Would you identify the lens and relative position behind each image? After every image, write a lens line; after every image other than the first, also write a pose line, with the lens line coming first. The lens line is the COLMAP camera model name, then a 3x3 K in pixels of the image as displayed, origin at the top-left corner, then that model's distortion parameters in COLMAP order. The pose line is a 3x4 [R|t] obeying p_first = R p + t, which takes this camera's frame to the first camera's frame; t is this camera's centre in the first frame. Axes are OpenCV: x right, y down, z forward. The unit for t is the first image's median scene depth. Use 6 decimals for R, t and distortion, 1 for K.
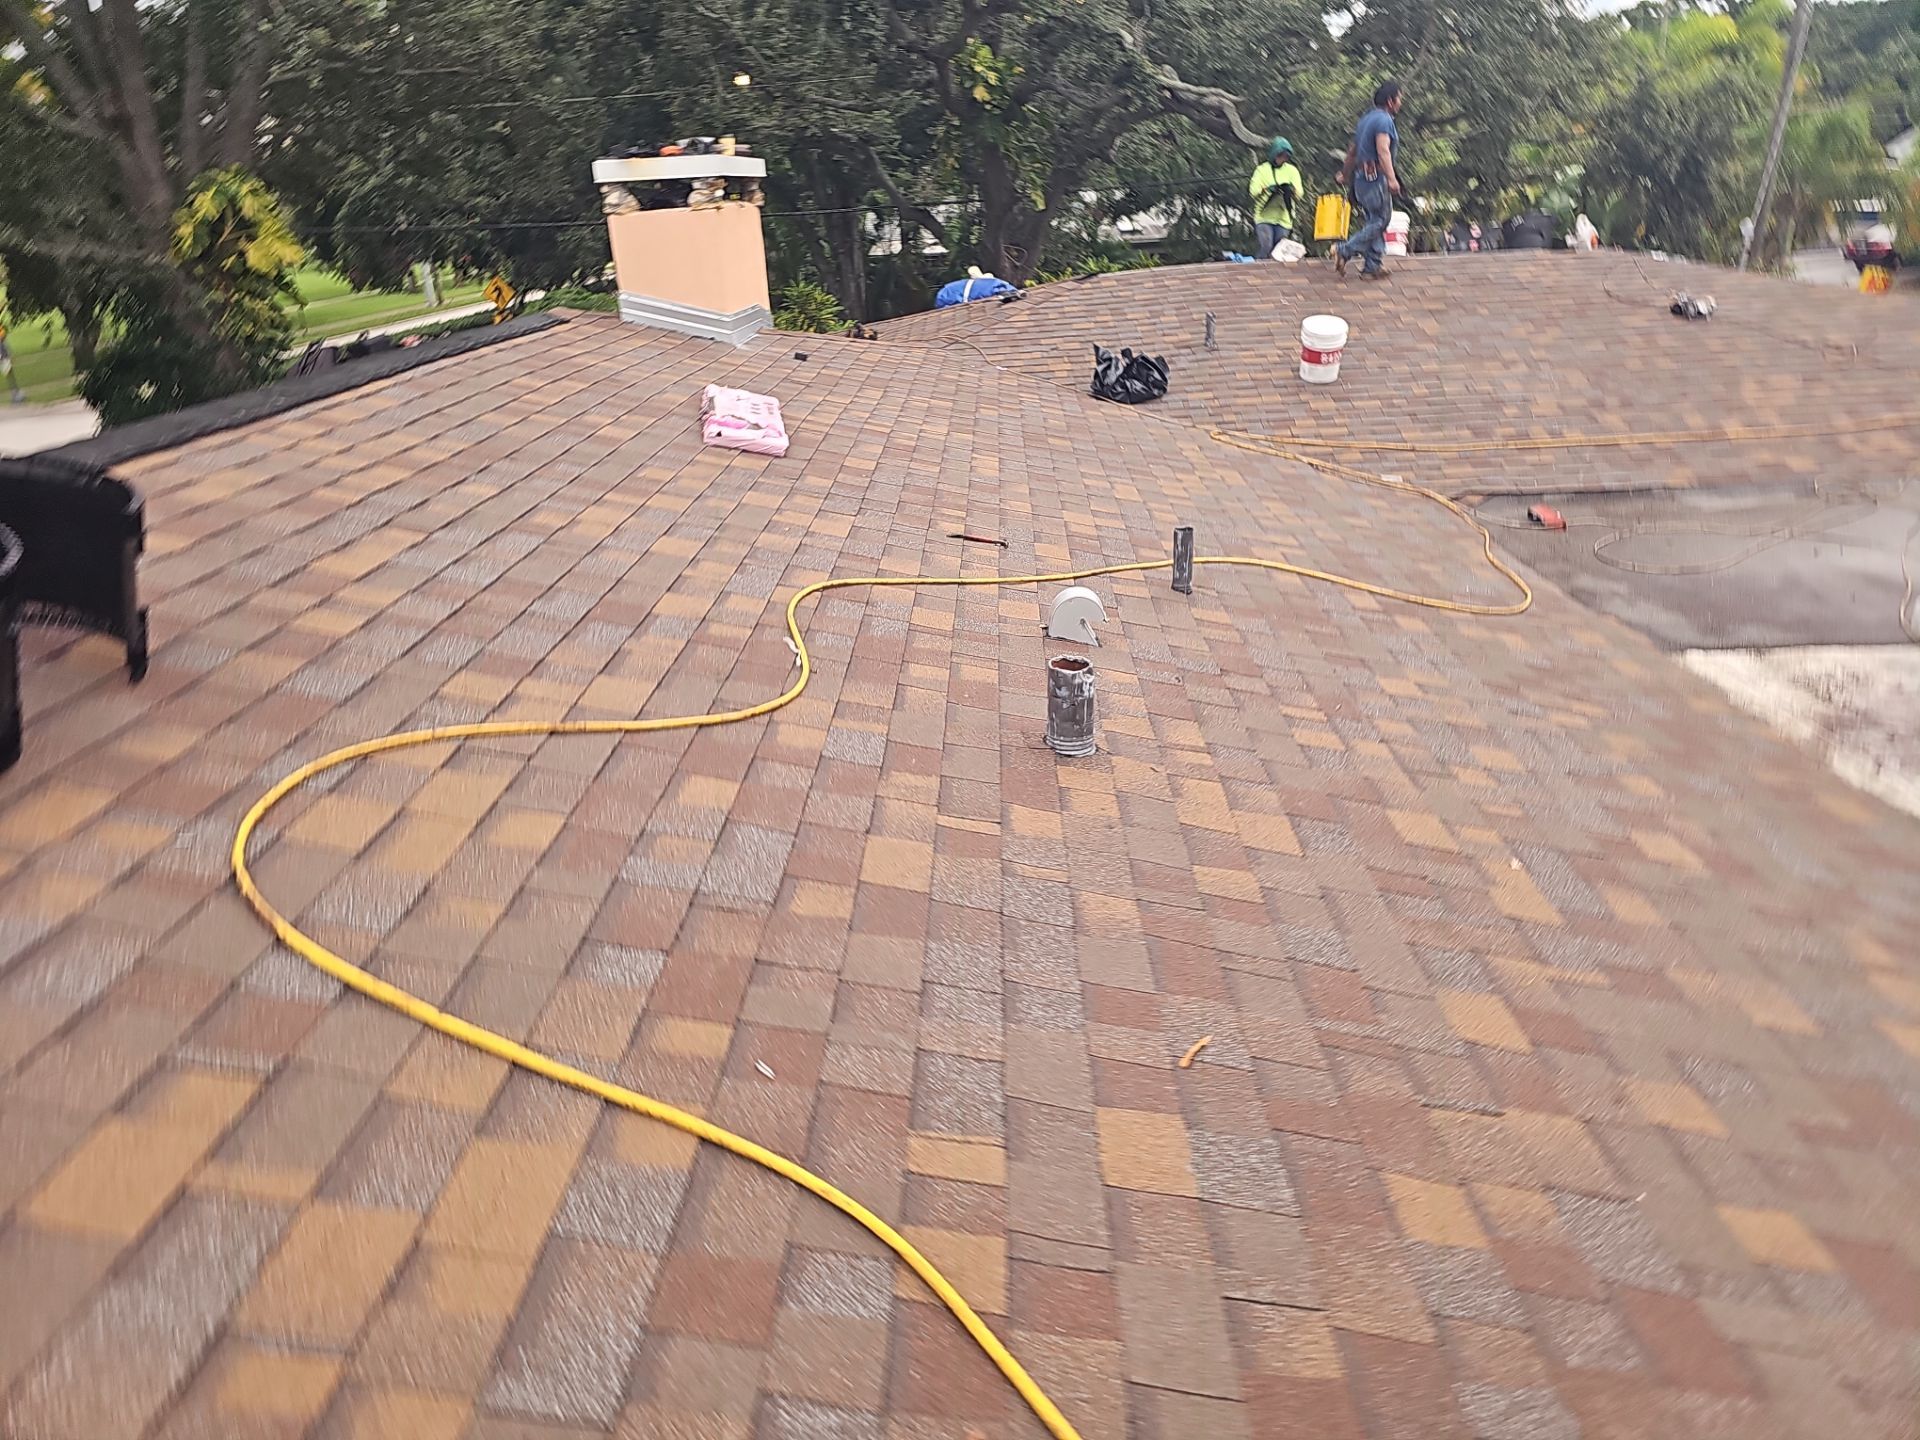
lens RADIAL K [[1269.4, 0, 960.0], [0, 1269.4, 720.0], [0, 0, 1]] dist [0.070725, -0.074523]
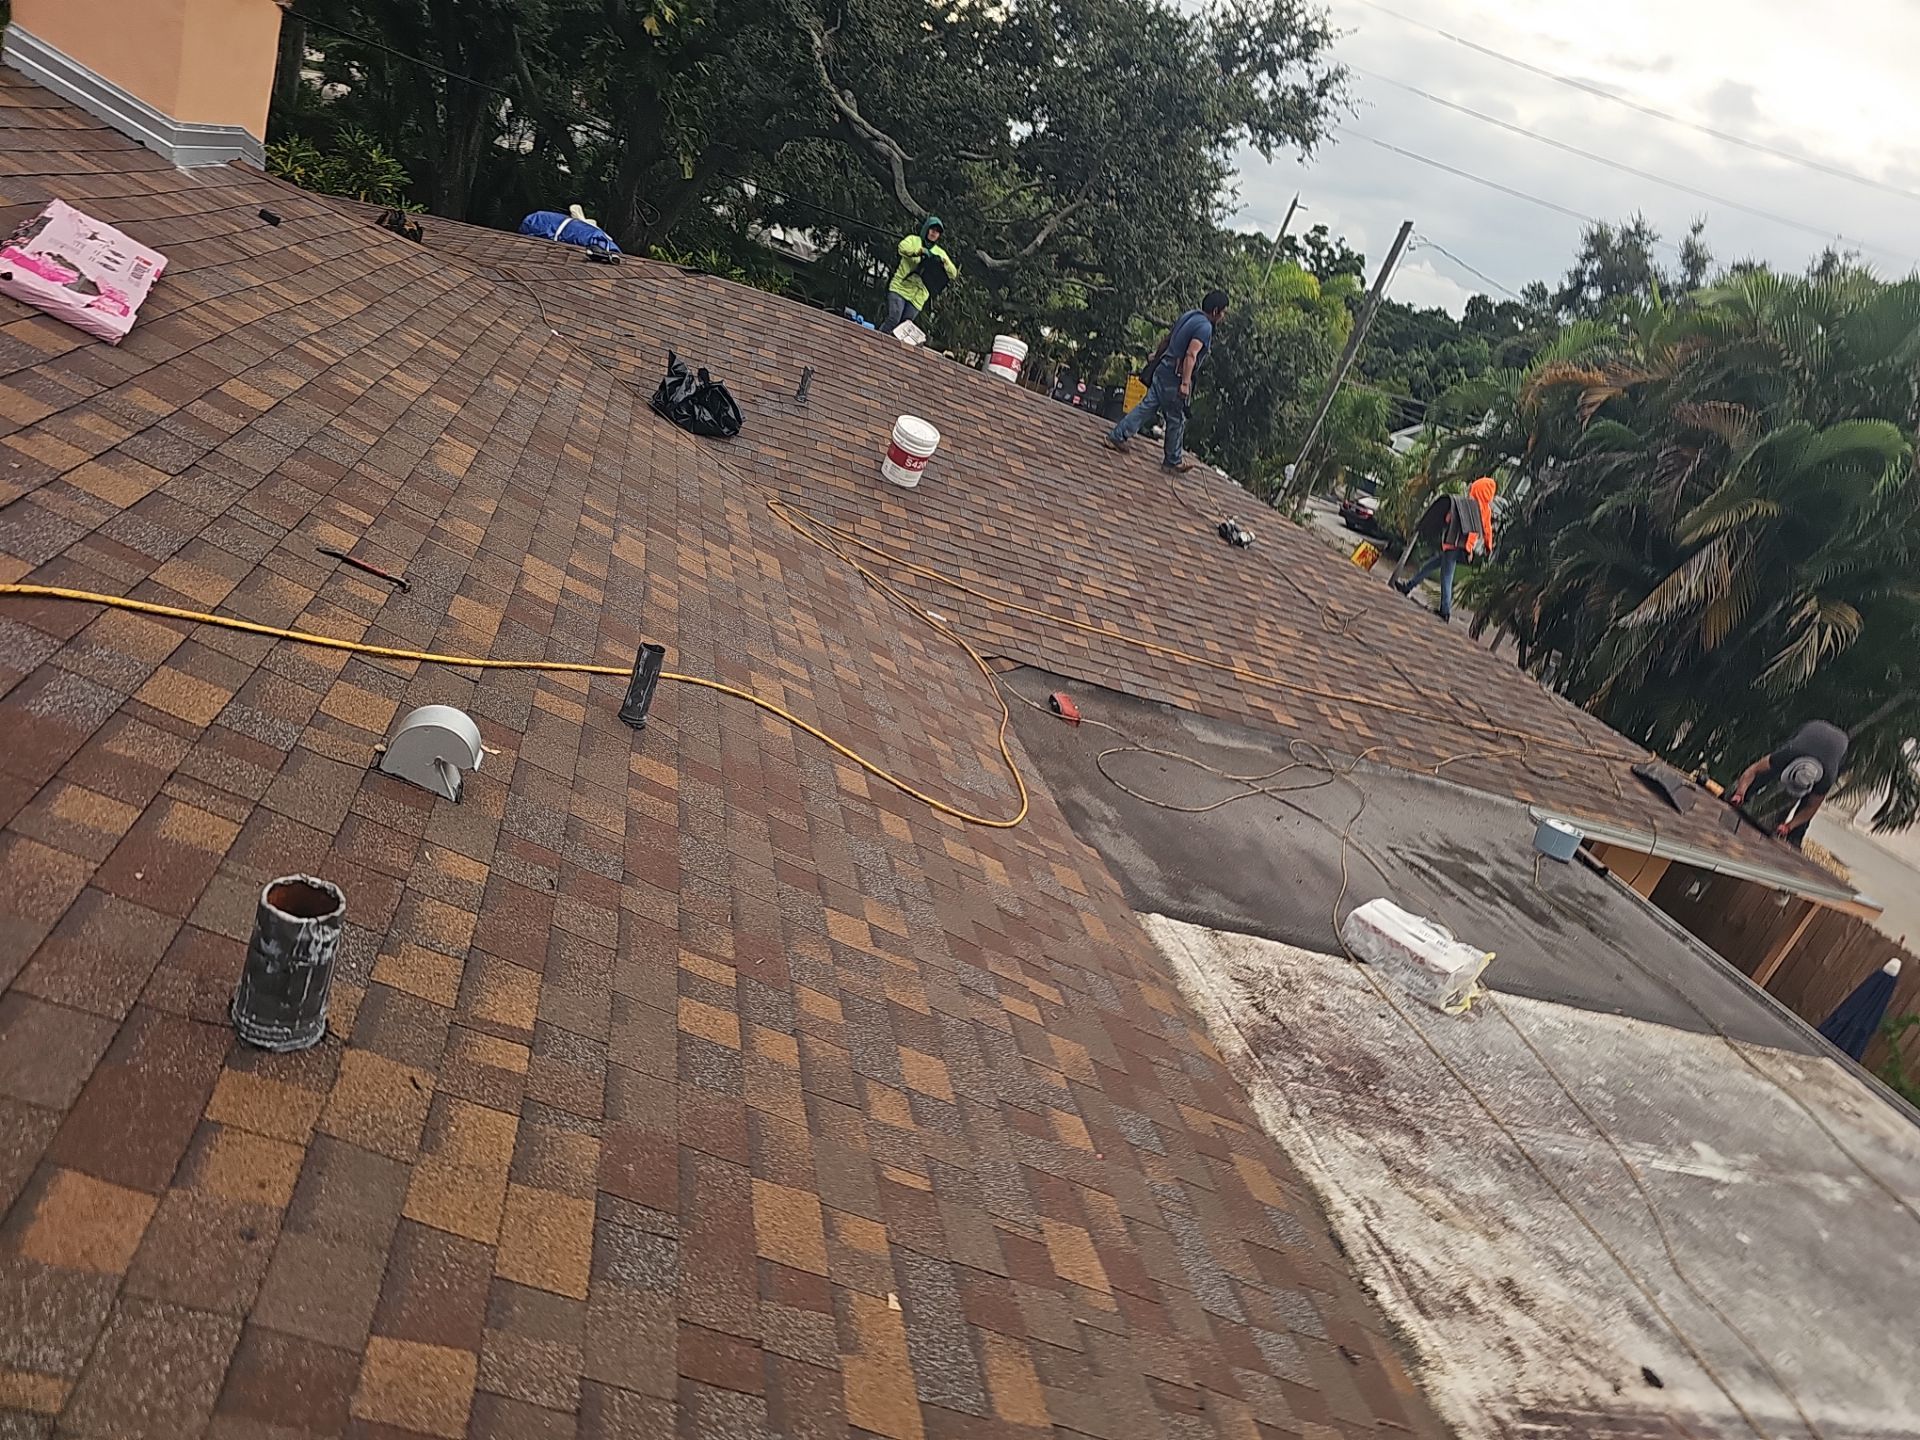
lens RADIAL K [[1279.1, 0, 959.3], [0, 1279.1, 784.8], [0, 0, 1]] dist [0.071216, -0.072577]
pose [[0.894048, 0.258989, 0.365518, 0.040149], [-0.270806, 0.962435, -0.019552, -0.053262], [-0.356852, -0.081504, 0.930599, 0.107558]]
